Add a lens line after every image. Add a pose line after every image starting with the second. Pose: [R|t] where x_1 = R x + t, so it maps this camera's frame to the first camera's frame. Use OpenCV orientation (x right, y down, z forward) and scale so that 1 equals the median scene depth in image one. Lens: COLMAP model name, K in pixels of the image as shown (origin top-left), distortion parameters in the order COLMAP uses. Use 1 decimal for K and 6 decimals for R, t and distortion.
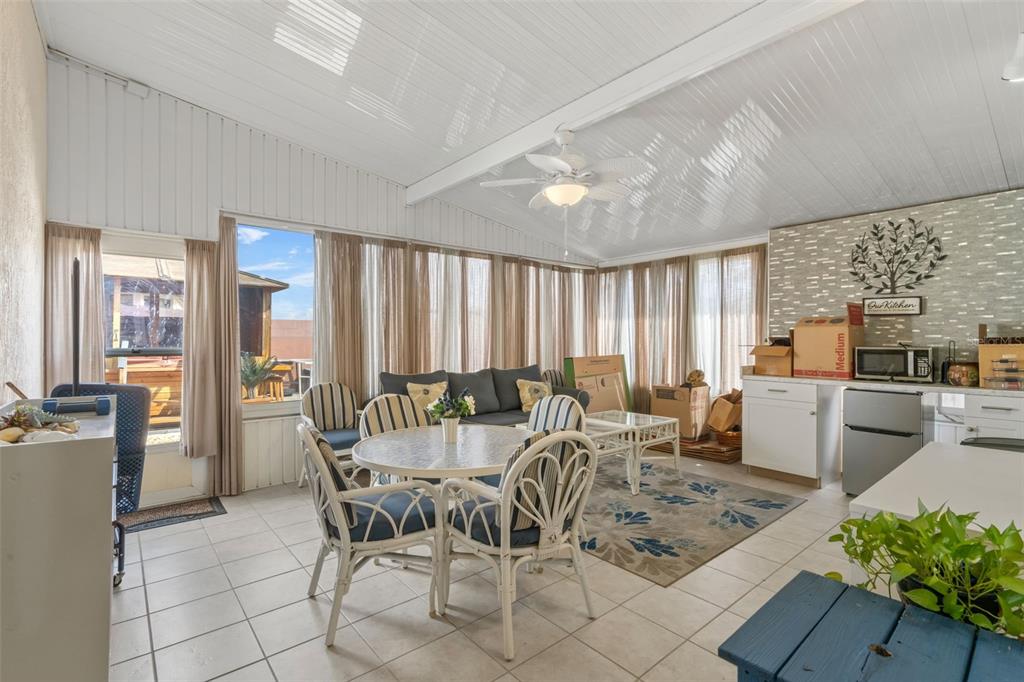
lens RADIAL K [[465.8, 0, 516.9], [0, 465.8, 338.6], [0, 0, 1]] dist [-0.001831, 0.001054]
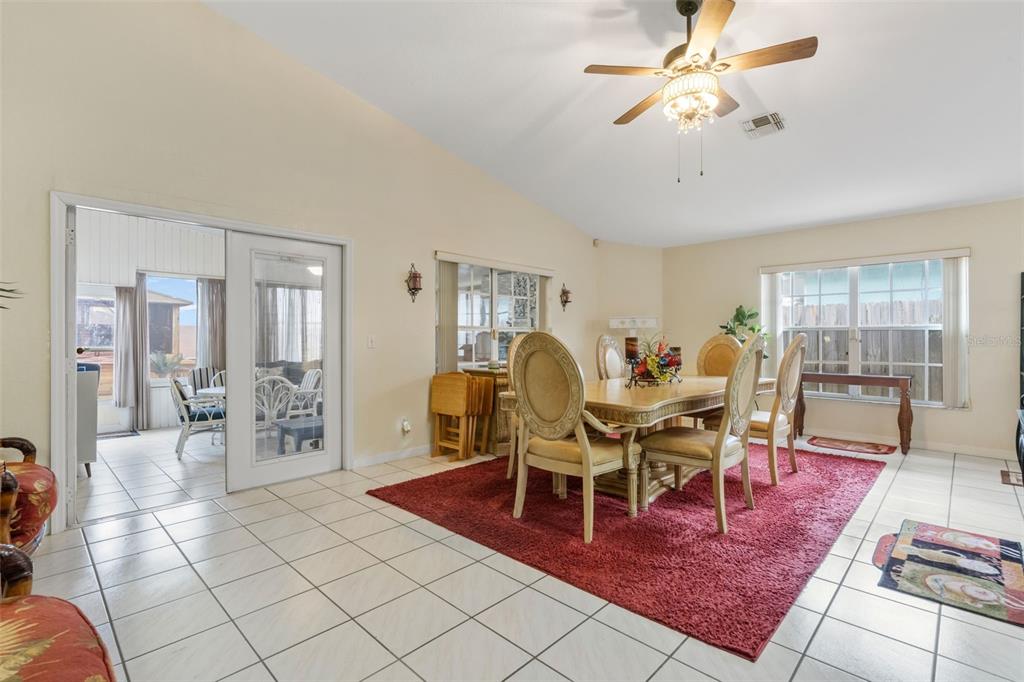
lens RADIAL K [[465.8, 0, 514.0], [0, 465.8, 341.0], [0, 0, 1]] dist [-0.001831, 0.001054]
pose [[0.994918, -0.003727, 0.100623, 0.608132], [0.003552, 0.999992, 0.001917, -0.001199], [-0.100629, -0.001549, 0.994923, -0.900374]]
